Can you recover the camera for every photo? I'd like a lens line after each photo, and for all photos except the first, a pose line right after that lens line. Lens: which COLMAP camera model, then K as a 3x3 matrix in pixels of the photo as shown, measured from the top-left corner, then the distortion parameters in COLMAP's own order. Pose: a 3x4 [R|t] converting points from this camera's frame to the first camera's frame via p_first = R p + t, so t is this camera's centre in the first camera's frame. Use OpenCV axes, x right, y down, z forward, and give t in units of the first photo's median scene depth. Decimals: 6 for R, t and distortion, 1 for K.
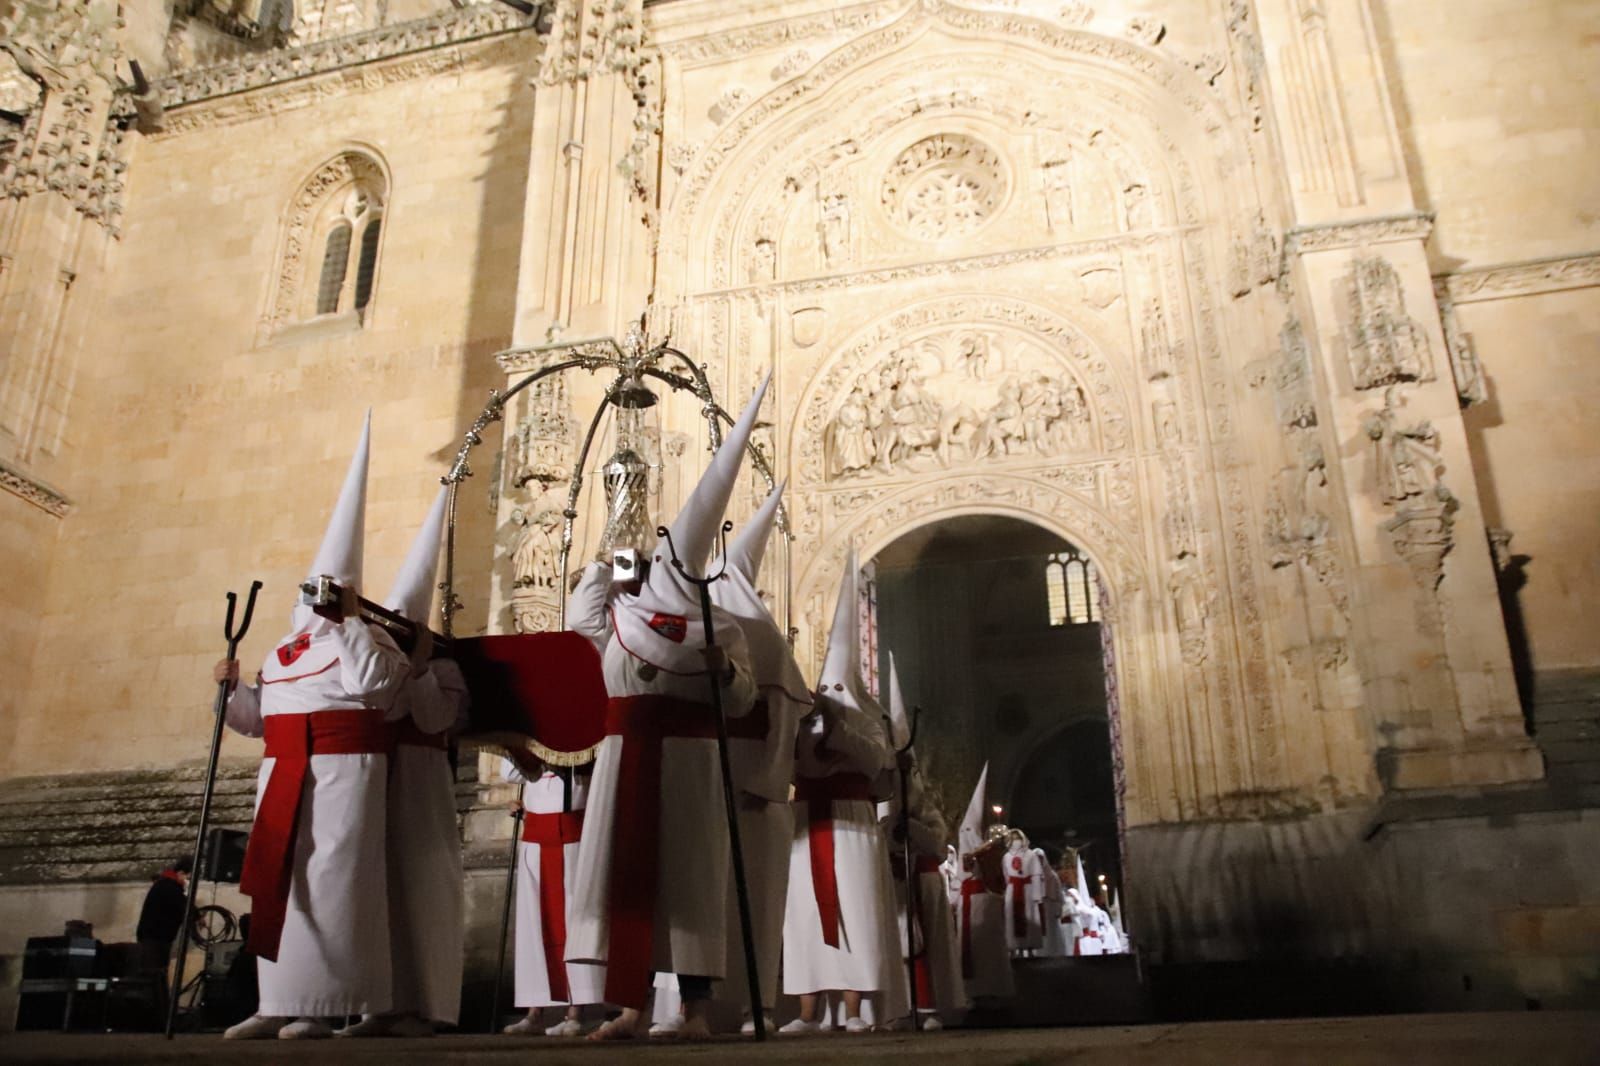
lens RADIAL K [[1328.8, 0, 784.6], [0, 1328.8, 552.7], [0, 0, 1]] dist [-0.148821, 0.151615]
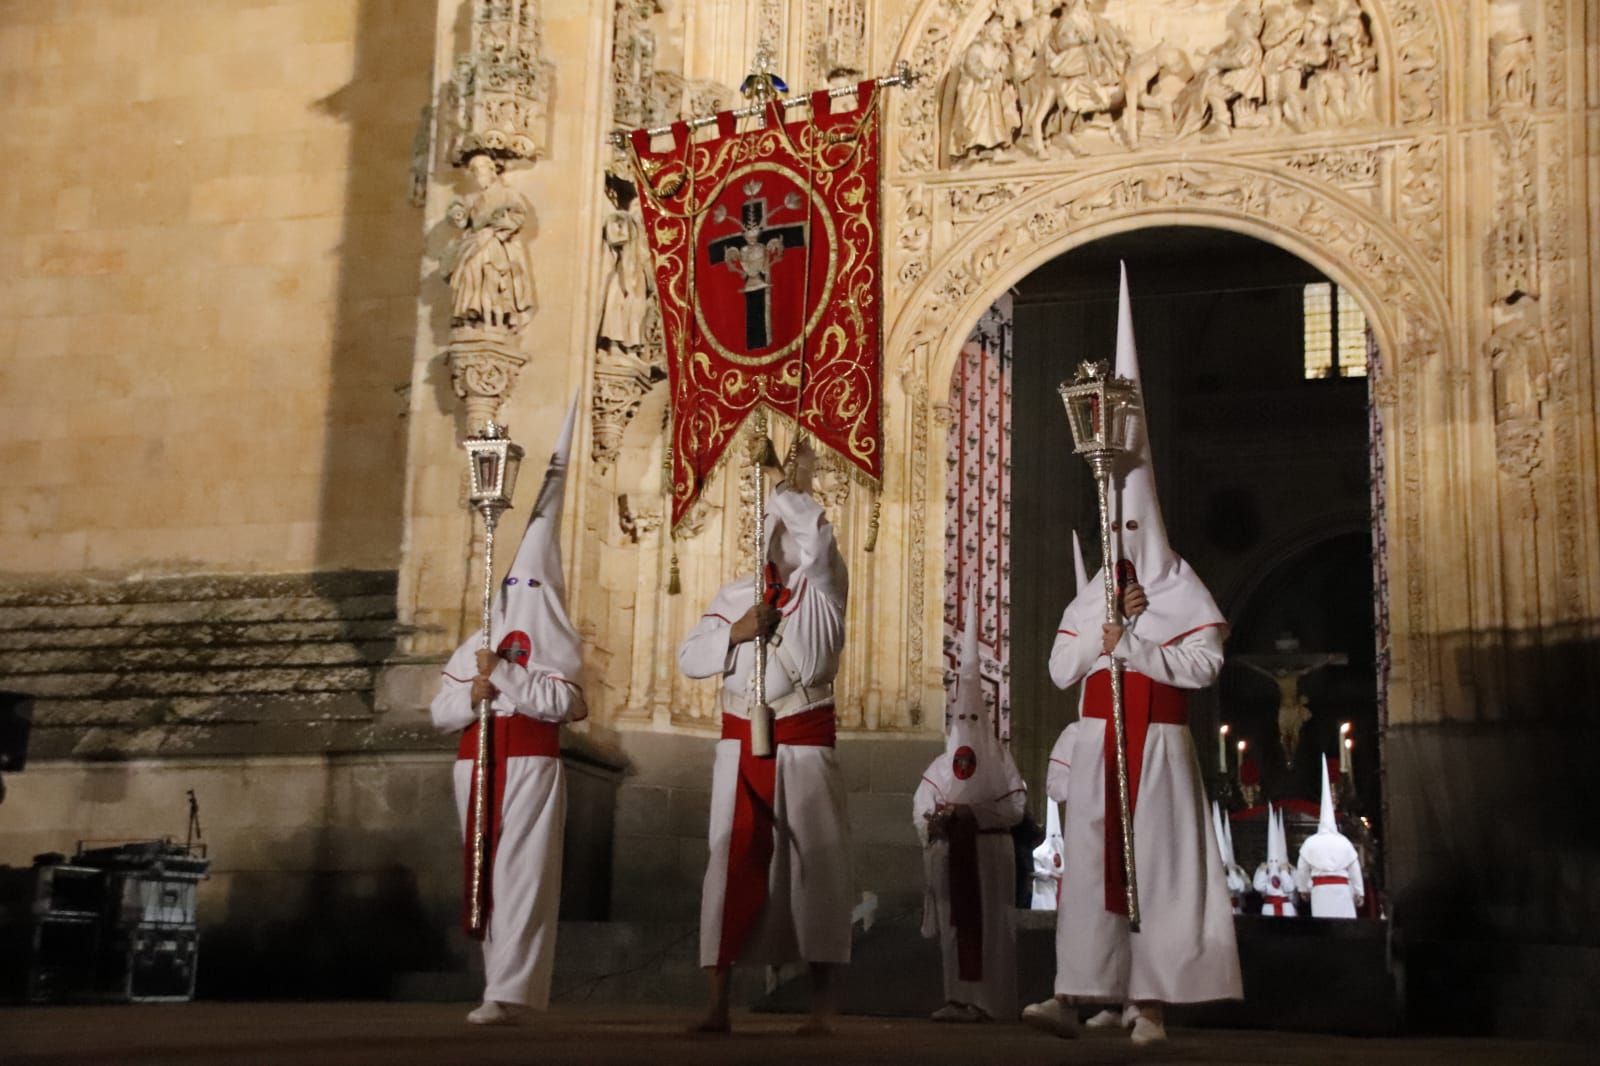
lens RADIAL K [[2098.4, 0, 783.6], [0, 2098.4, 556.7], [0, 0, 1]] dist [0.050489, 0.701837]
pose [[0.998631, 0.029962, -0.042879, 0.005377], [-0.023192, 0.988340, 0.150488, -0.020056], [0.046888, -0.149288, 0.987681, -0.029670]]
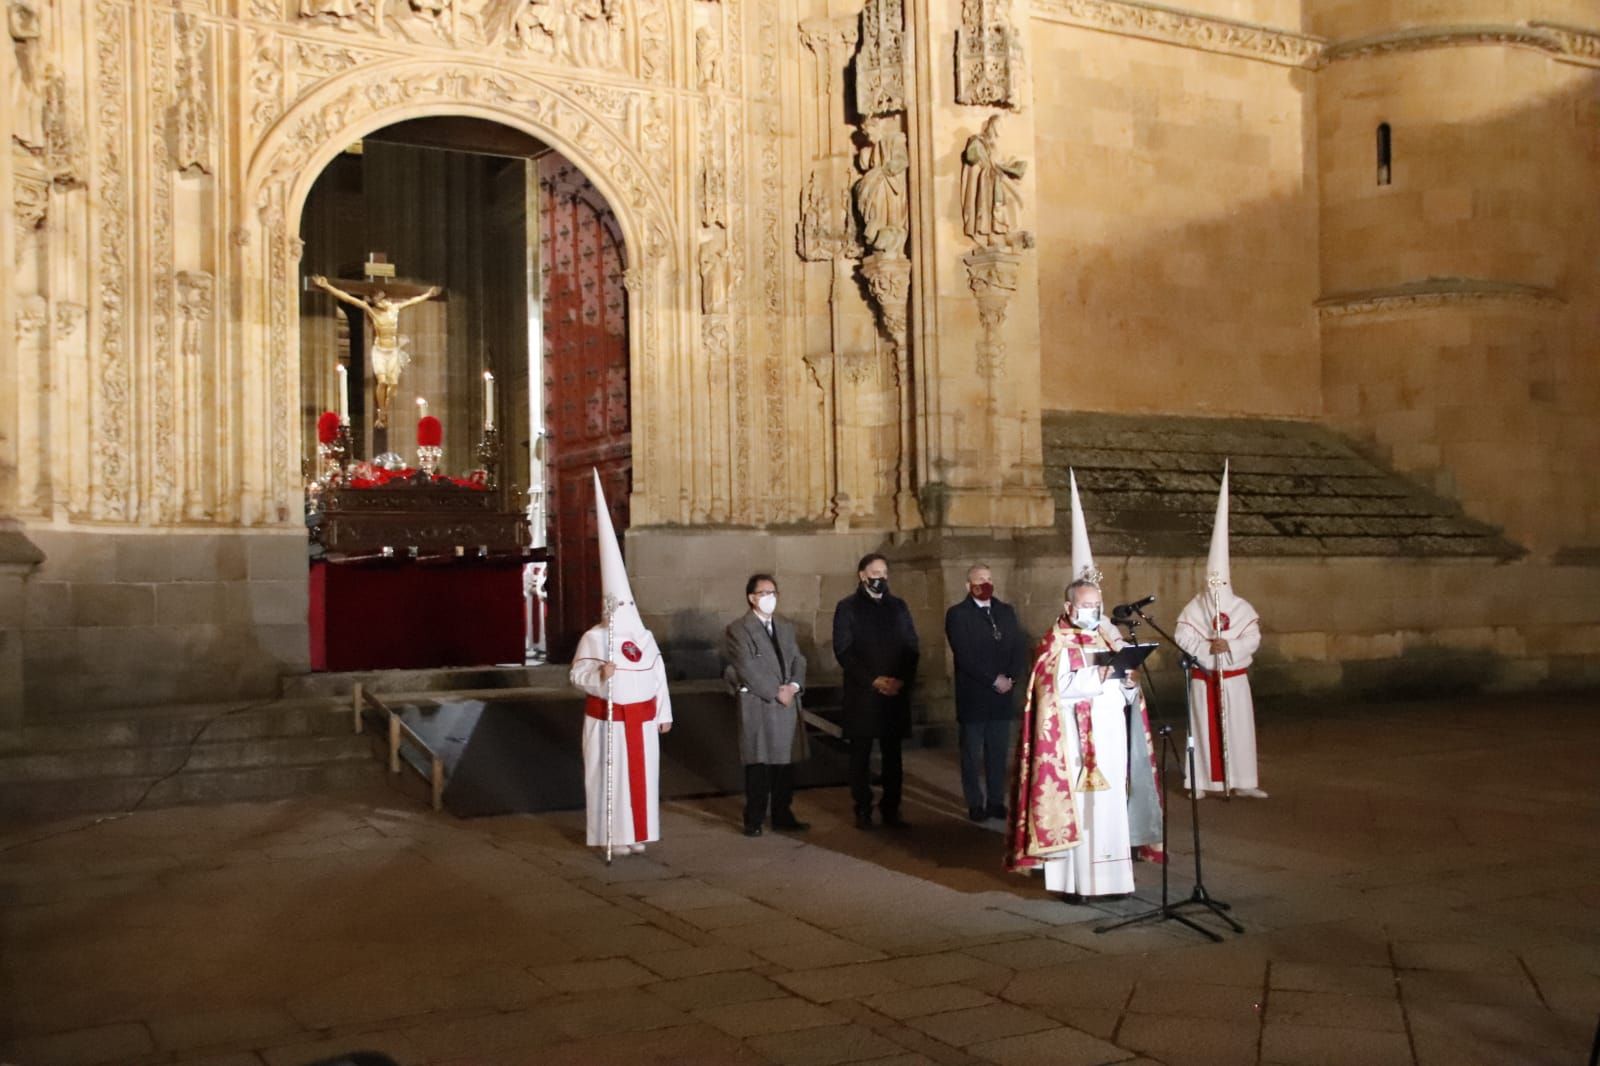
lens RADIAL K [[1639.5, 0, 788.1], [0, 1639.5, 556.7], [0, 0, 1]] dist [-0.084732, 0.334221]
pose [[0.715782, 0.013971, 0.698184, -0.402066], [-0.236168, 0.945731, 0.223197, -0.042043], [-0.657176, -0.324649, 0.680237, 0.139671]]
